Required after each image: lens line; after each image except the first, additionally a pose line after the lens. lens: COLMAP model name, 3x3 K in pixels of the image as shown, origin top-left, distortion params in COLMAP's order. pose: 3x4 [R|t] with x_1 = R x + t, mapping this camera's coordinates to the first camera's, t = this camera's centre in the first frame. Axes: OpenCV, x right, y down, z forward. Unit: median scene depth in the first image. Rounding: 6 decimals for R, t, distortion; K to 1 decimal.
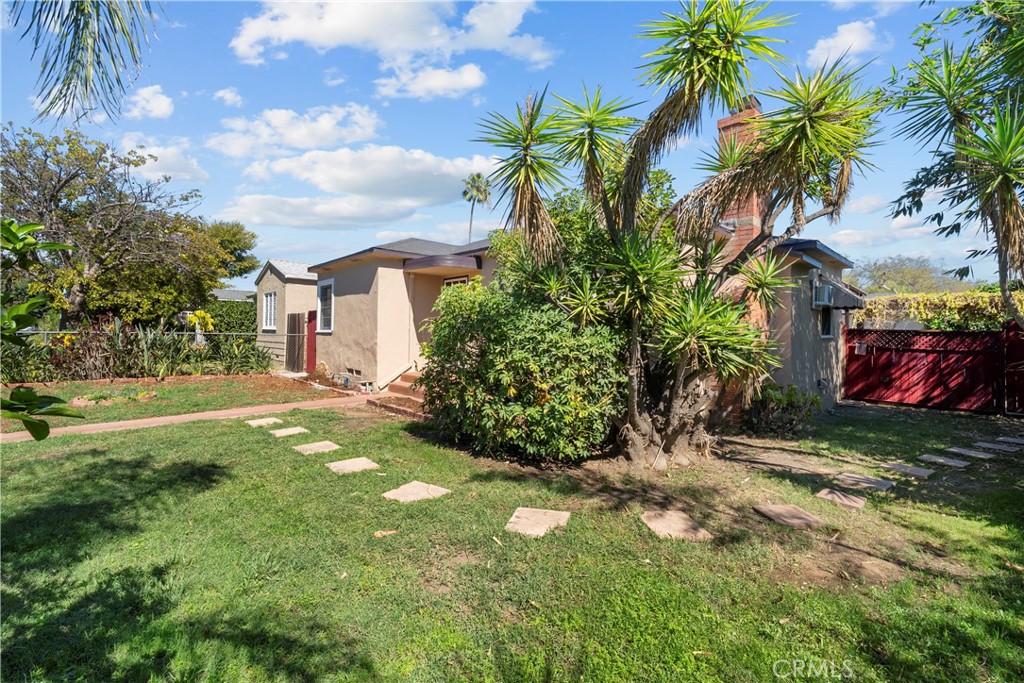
lens RADIAL K [[428.5, 0, 508.4], [0, 428.5, 324.5], [0, 0, 1]] dist [-0.000490, -0.000036]
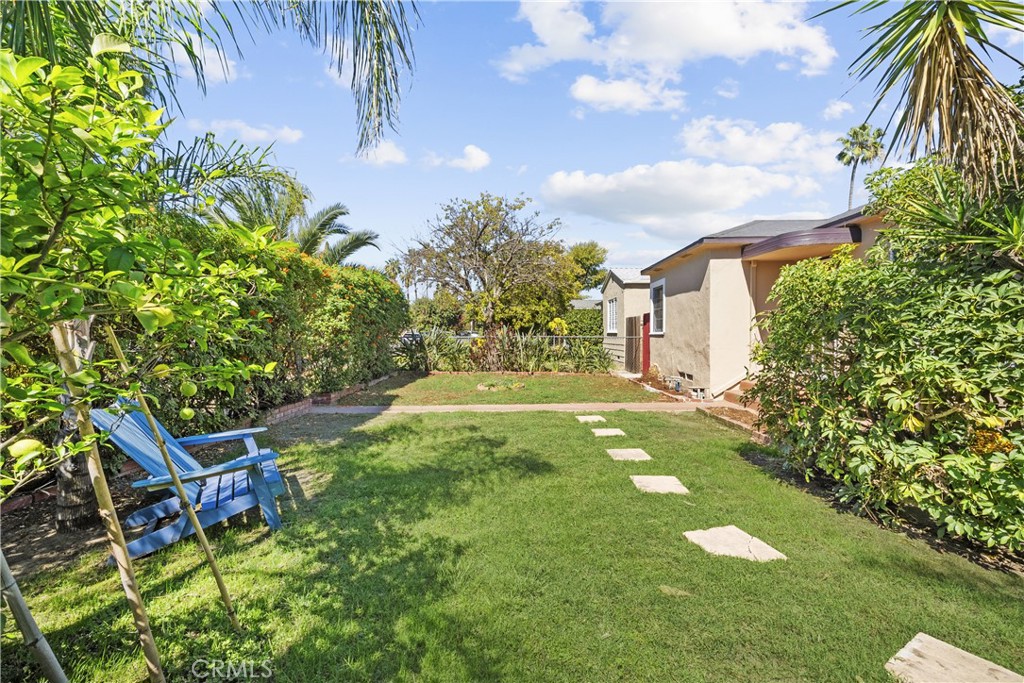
lens RADIAL K [[421.9, 0, 510.4], [0, 421.9, 343.2], [0, 0, 1]] dist [-0.002051, 0.000214]
pose [[0.717671, -0.000773, -0.696382, 0.008990], [0.026096, 0.999327, 0.025785, 0.007452], [0.695894, -0.036678, 0.717208, 0.102647]]
